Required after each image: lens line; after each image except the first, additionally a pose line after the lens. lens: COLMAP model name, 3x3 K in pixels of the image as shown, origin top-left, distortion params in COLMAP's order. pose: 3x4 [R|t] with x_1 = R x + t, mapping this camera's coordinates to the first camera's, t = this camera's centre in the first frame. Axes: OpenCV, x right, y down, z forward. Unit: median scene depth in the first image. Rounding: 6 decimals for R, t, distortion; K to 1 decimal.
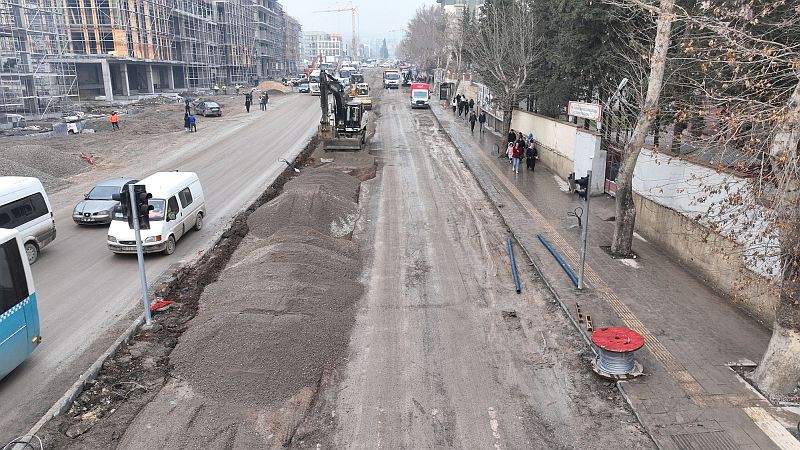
lens RADIAL K [[572.5, 0, 398.1], [0, 572.5, 226.1], [0, 0, 1]] dist [0.007321, 0.021463]
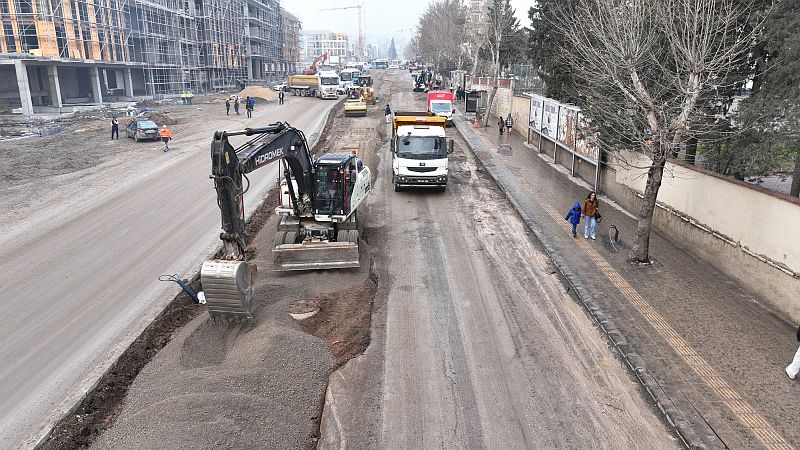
lens RADIAL K [[572.5, 0, 401.2], [0, 572.5, 223.0], [0, 0, 1]] dist [0.007321, 0.021463]
pose [[0.999959, -0.000095, -0.009086, -0.004866], [0.000046, 0.999986, -0.005381, -0.064548], [0.009087, 0.005381, 0.999944, 0.222634]]
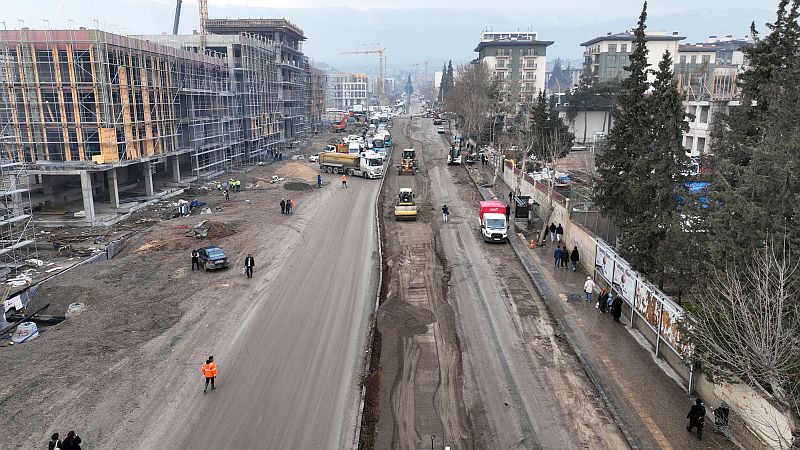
lens RADIAL K [[572.5, 0, 401.8], [0, 572.5, 225.9], [0, 0, 1]] dist [0.007321, 0.021463]
pose [[0.999540, 0.001361, -0.030290, -0.050291], [-0.002769, 0.998915, -0.046481, -0.158720], [0.030194, 0.046544, 0.998460, 0.210582]]
